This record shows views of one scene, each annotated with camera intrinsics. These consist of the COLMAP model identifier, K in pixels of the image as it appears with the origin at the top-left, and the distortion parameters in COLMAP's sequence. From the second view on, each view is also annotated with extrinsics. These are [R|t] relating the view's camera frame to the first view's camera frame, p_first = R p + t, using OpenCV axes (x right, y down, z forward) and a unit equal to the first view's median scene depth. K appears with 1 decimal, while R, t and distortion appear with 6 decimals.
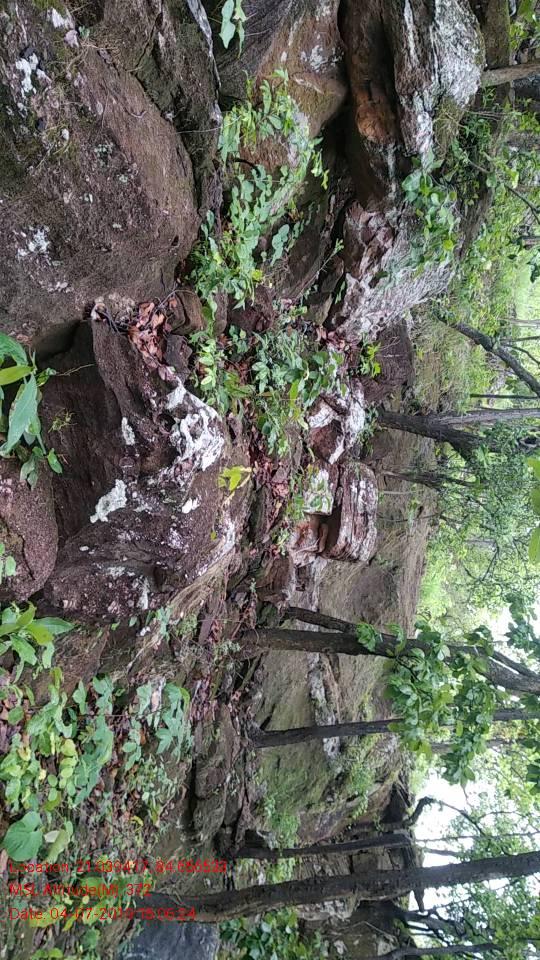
lens RADIAL K [[738.1, 0, 273.6], [0, 738.1, 473.6], [0, 0, 1]] dist [0.063119, -0.094605]
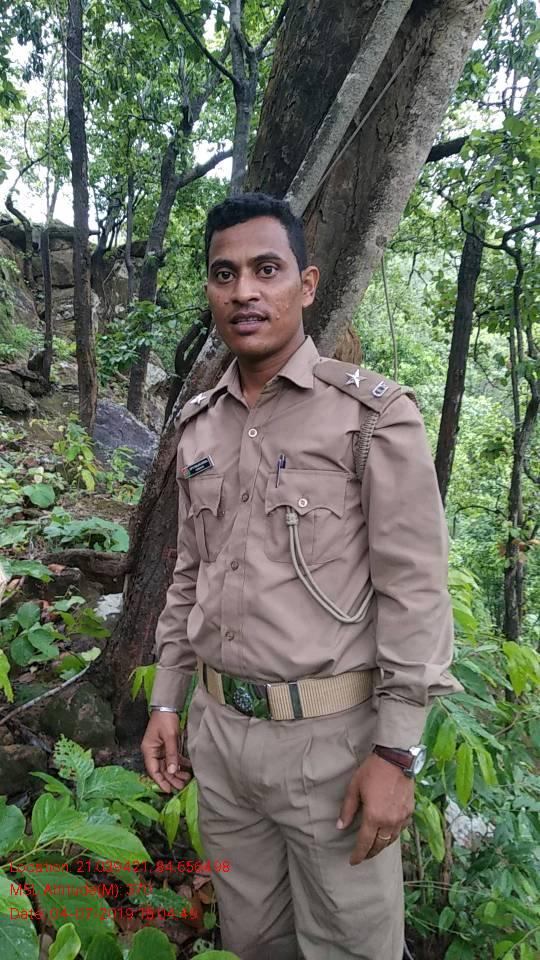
lens RADIAL K [[738.1, 0, 273.6], [0, 738.1, 473.6], [0, 0, 1]] dist [0.063119, -0.094605]
pose [[0.117255, -0.987066, -0.109322, -0.018758], [0.706731, 0.005599, 0.707460, -0.056737], [-0.697698, -0.160214, 0.698247, -0.086647]]
